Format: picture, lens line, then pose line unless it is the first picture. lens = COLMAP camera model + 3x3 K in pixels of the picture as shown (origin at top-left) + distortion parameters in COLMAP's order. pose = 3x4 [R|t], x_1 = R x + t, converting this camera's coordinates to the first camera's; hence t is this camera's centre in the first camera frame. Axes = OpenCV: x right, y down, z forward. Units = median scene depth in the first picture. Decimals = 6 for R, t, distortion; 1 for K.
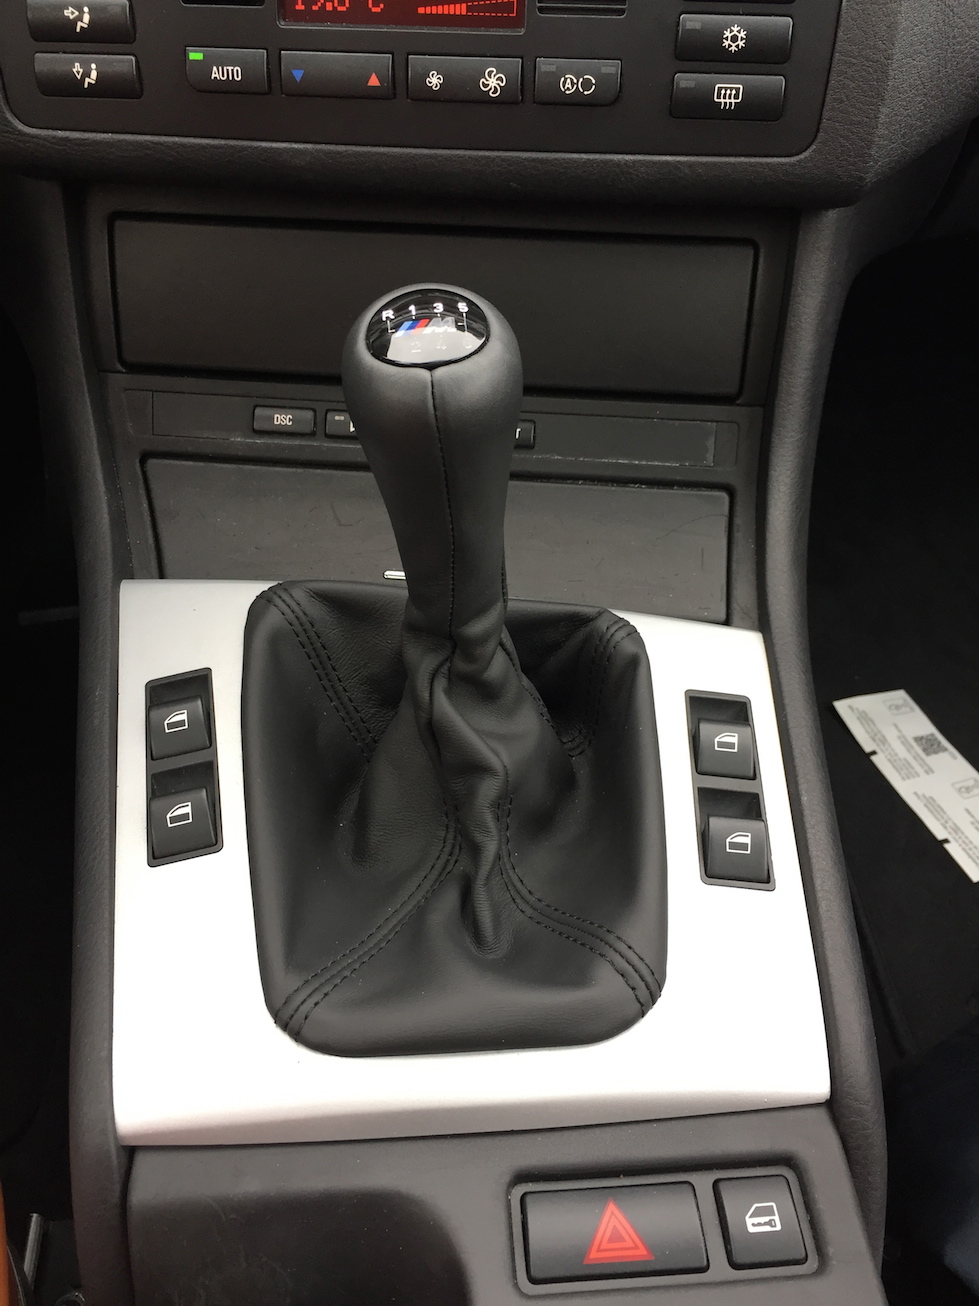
lens RADIAL K [[1152.8, 0, 487.1], [0, 1152.8, 656.9], [0, 0, 1]] dist [0.068377, -0.102548]
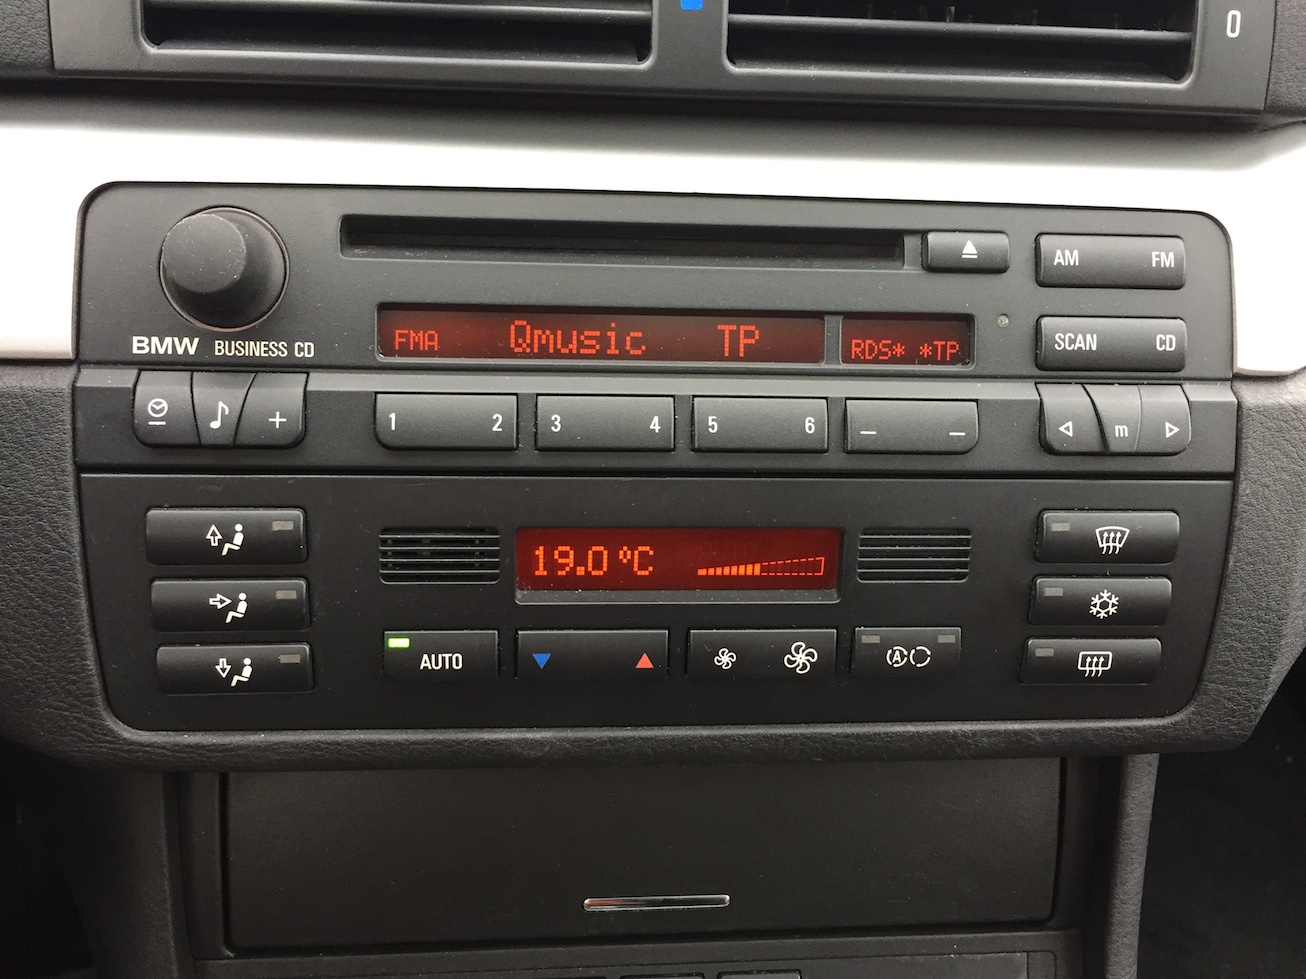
lens RADIAL K [[1117.7, 0, 649.7], [0, 1117.7, 483.6], [0, 0, 1]] dist [0.063063, -0.079782]
pose [[0.982436, -0.043562, 0.181441, -0.221933], [0.083627, 0.972037, -0.219433, -0.451667], [-0.166809, 0.230752, 0.958608, 0.282878]]
